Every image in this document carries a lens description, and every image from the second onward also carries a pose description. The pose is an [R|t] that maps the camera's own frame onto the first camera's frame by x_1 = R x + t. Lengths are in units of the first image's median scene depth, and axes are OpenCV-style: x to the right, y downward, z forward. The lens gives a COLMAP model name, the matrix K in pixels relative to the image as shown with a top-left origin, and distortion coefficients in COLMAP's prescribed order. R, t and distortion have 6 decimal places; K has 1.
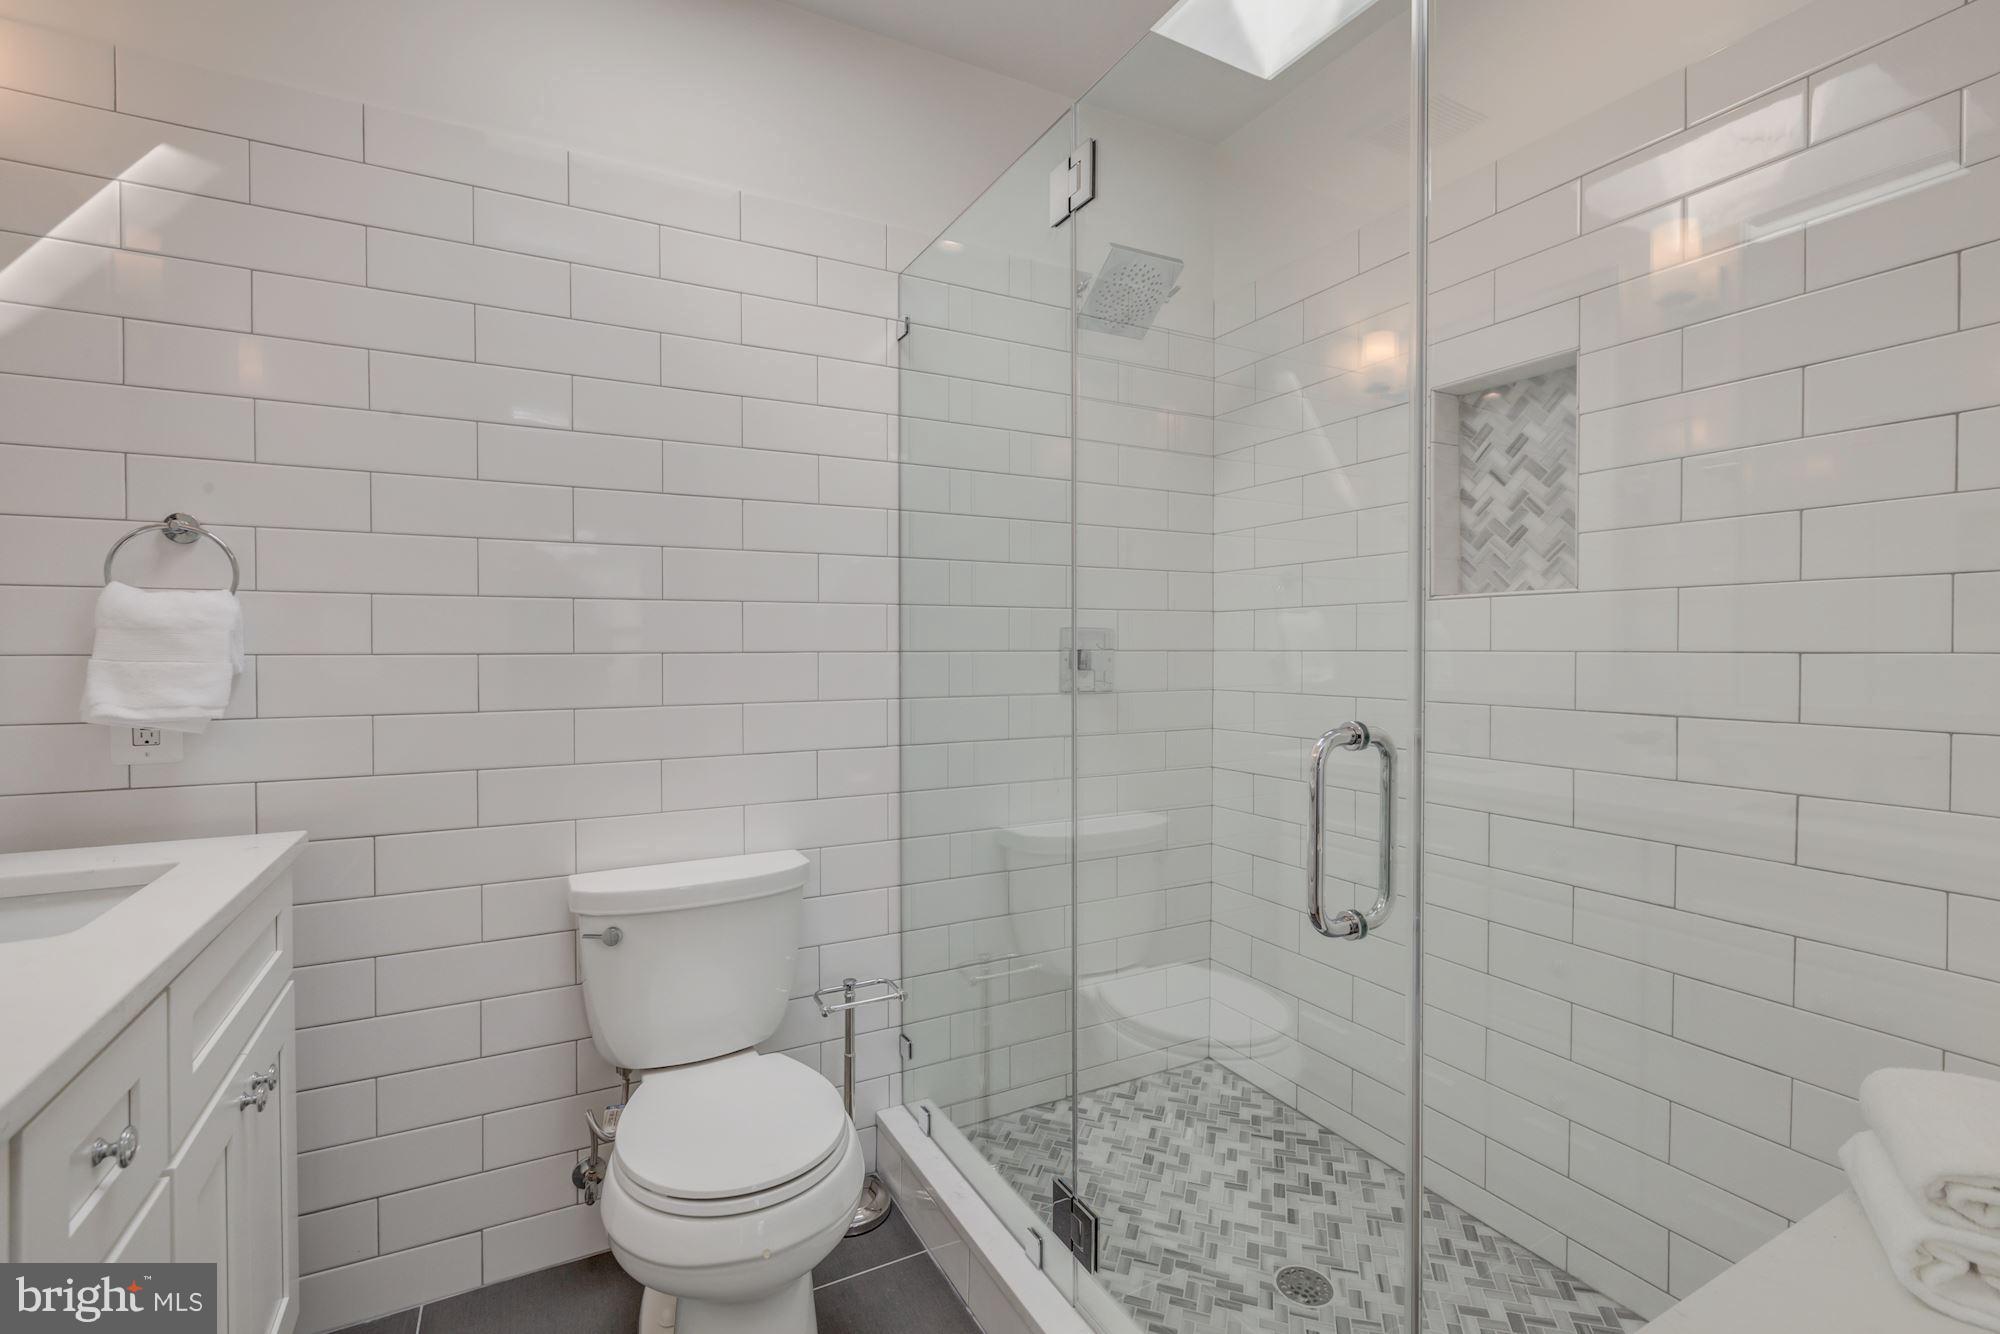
lens RADIAL K [[900.6, 0, 974.2], [0, 900.6, 655.2], [0, 0, 1]] dist [-0.001304, 0.000807]
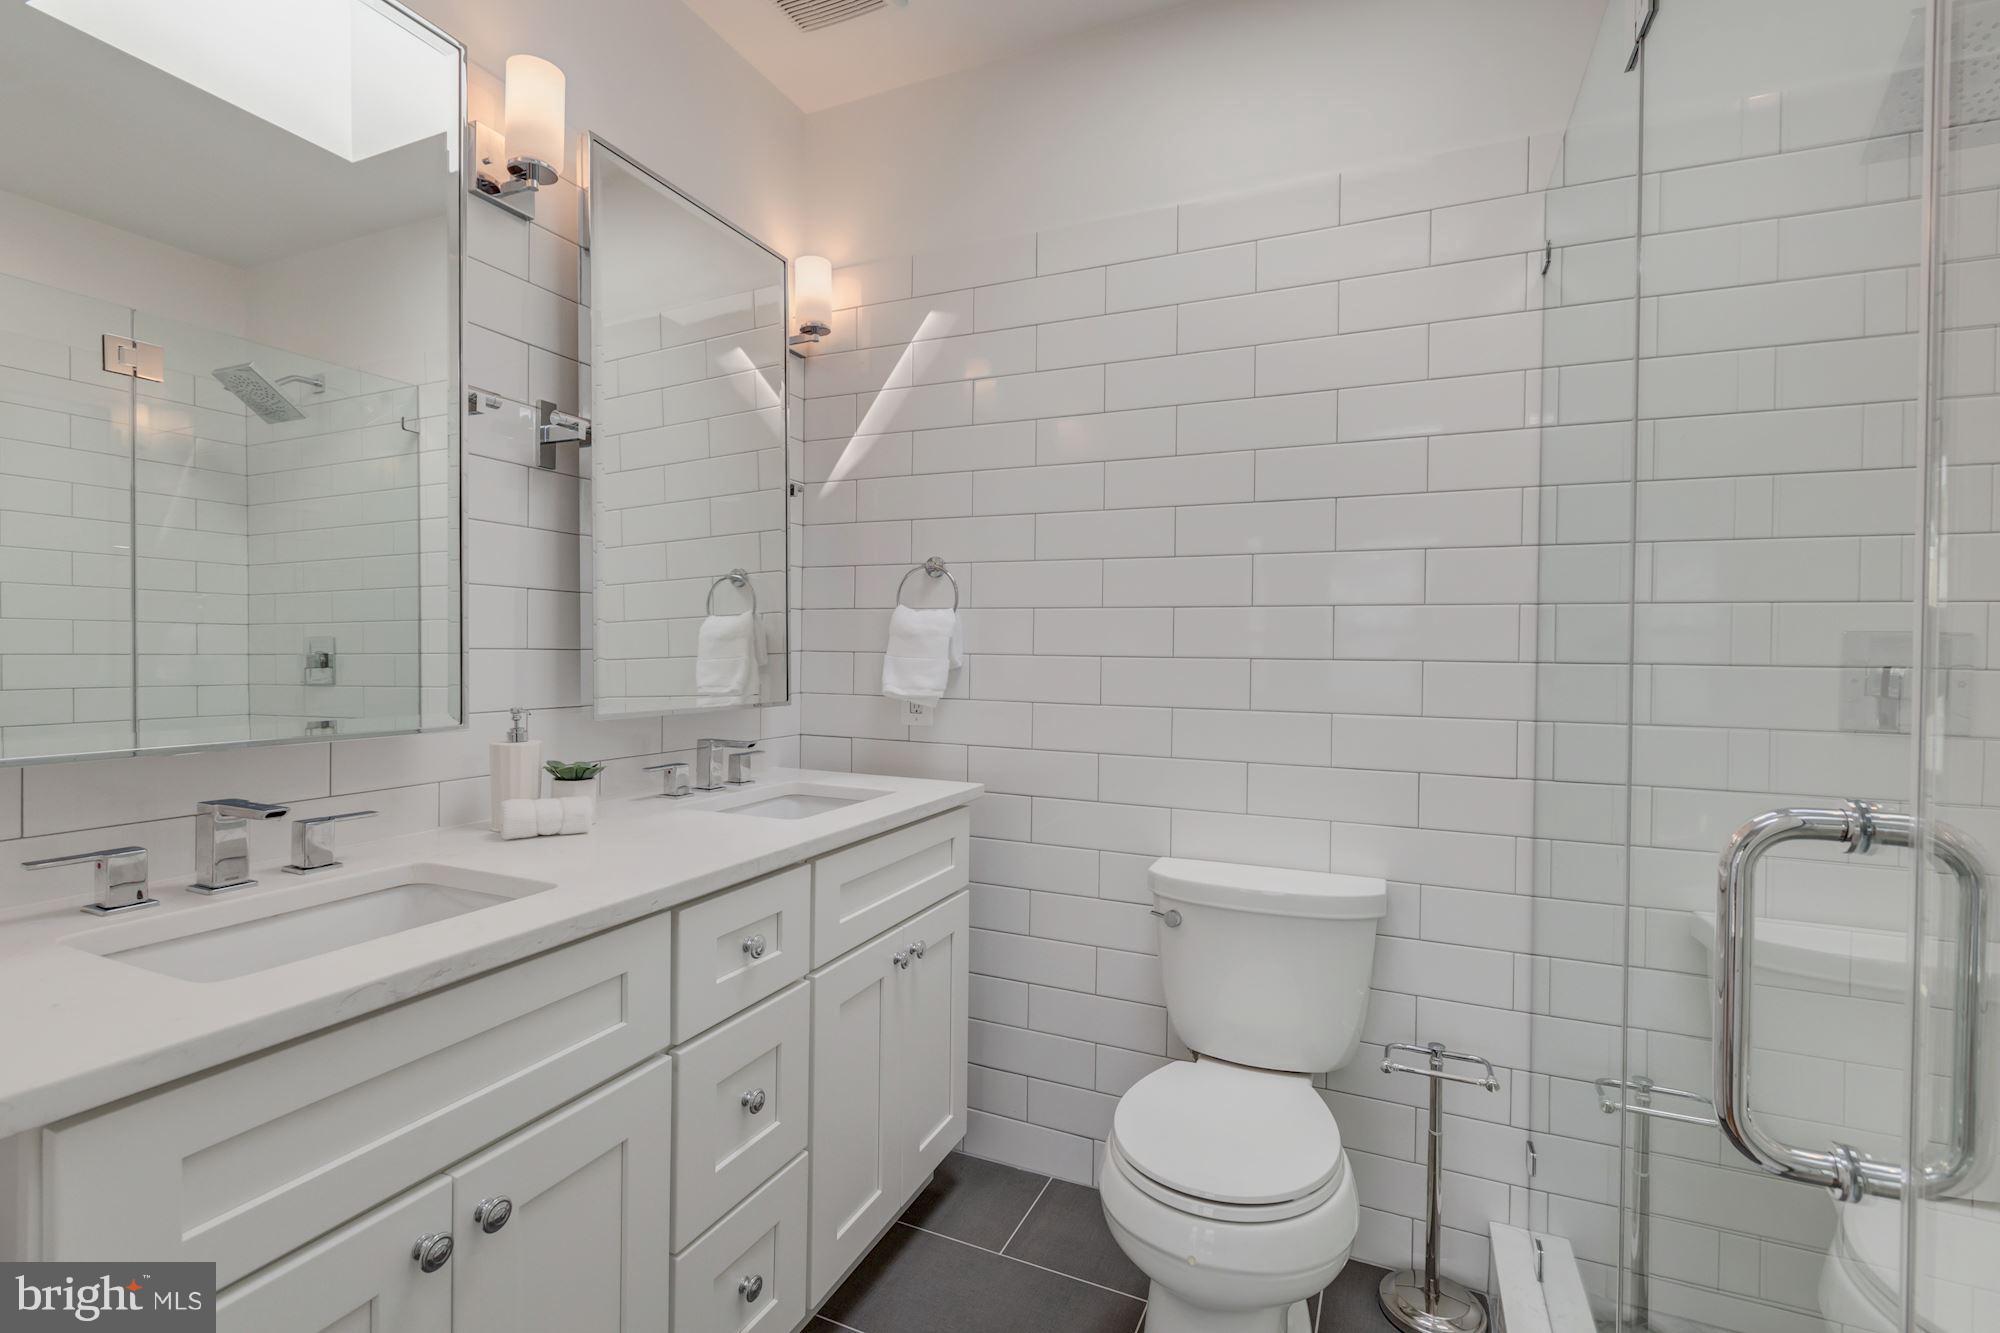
lens RADIAL K [[900.6, 0, 970.2], [0, 900.6, 652.5], [0, 0, 1]] dist [-0.001304, 0.000807]
pose [[0.611972, 0.012229, -0.790785, 0.316904], [-0.020612, 0.999787, -0.000490, -0.002516], [0.790611, 0.016600, 0.612094, 0.145958]]
